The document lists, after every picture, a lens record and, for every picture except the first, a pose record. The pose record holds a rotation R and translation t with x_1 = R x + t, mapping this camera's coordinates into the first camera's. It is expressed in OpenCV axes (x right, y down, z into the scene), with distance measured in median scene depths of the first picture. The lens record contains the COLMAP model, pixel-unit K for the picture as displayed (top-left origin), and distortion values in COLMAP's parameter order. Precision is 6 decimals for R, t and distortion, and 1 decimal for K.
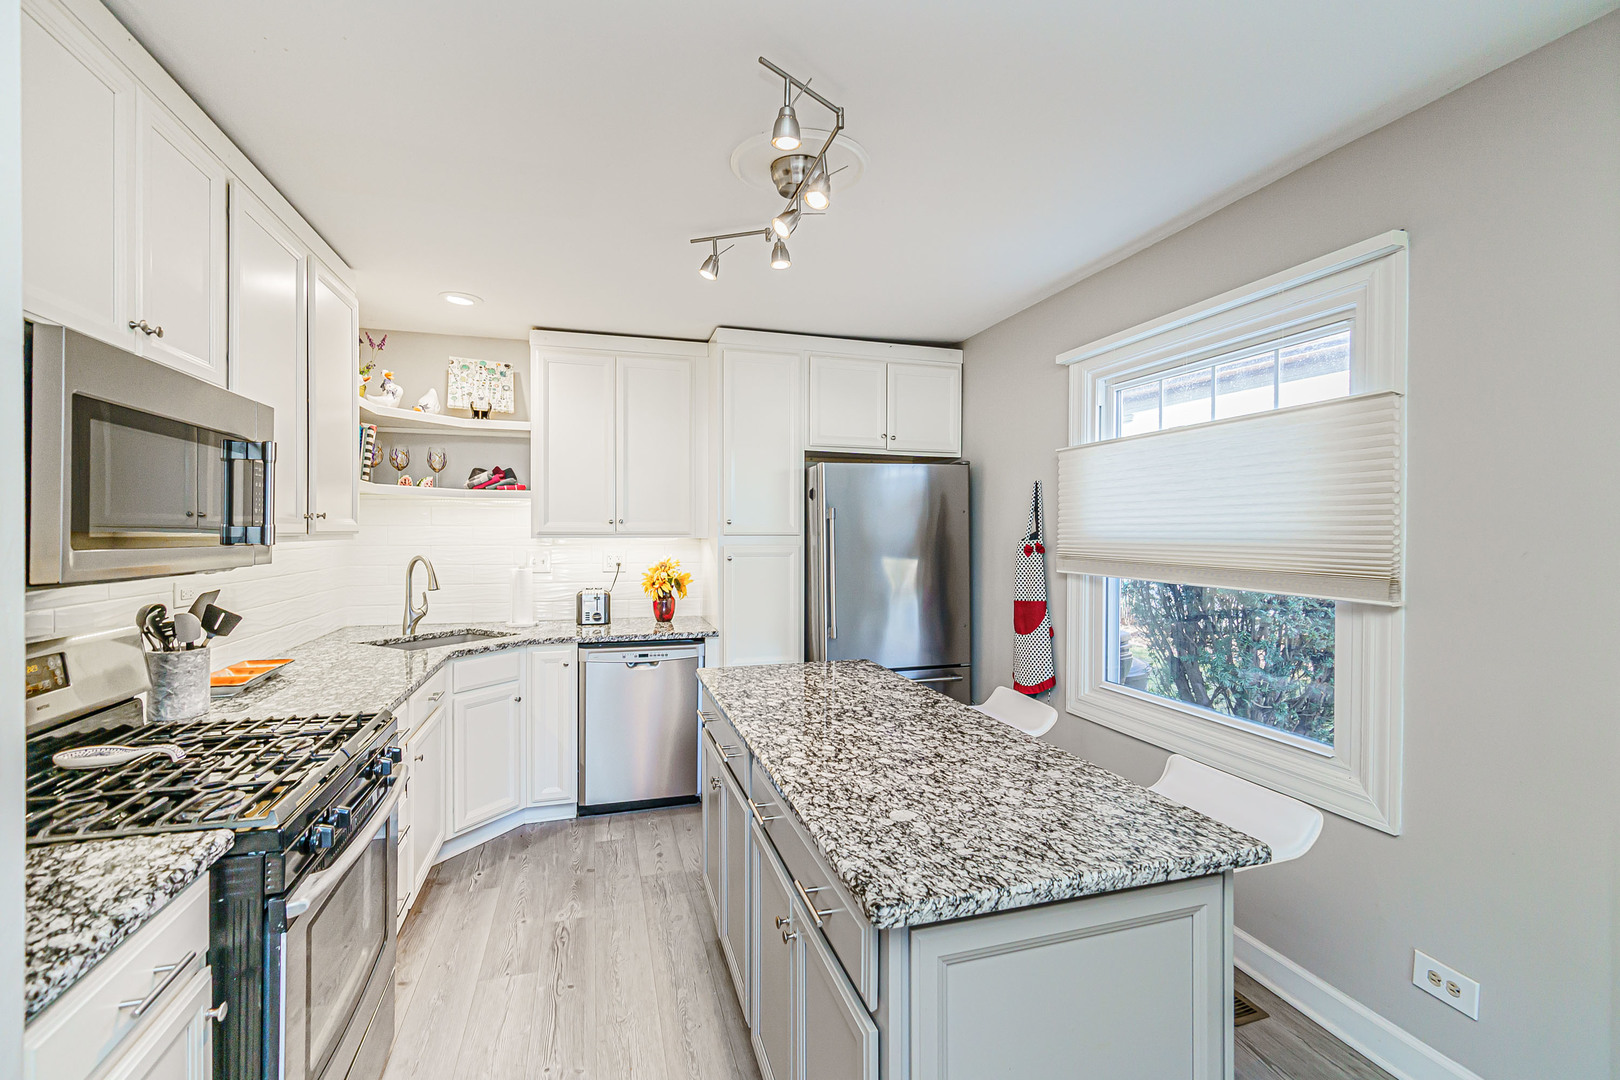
lens RADIAL K [[702.5, 0, 788.6], [0, 702.5, 532.5], [0, 0, 1]] dist [0.001480, 0.000604]
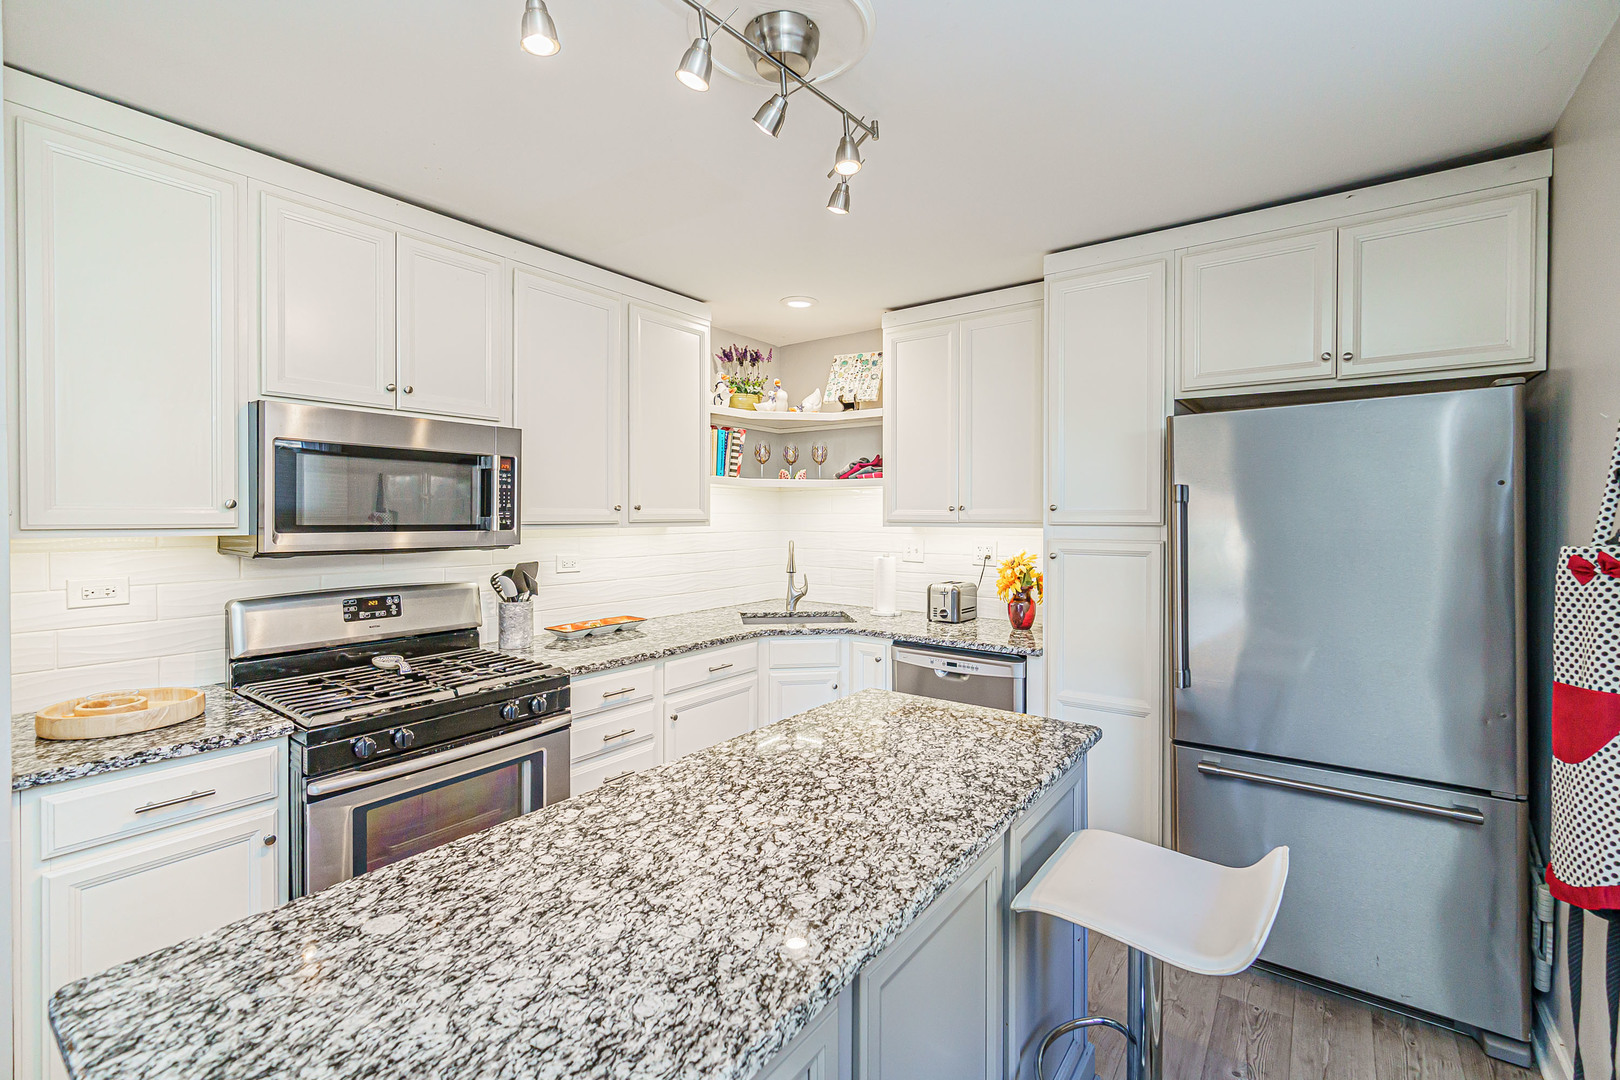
lens RADIAL K [[702.5, 0, 806.2], [0, 702.5, 524.4], [0, 0, 1]] dist [0.001480, 0.000604]
pose [[0.603640, 0.009809, -0.797197, 0.699907], [-0.000086, 0.999925, 0.012238, -0.013021], [0.797257, -0.007319, 0.603596, 0.639066]]
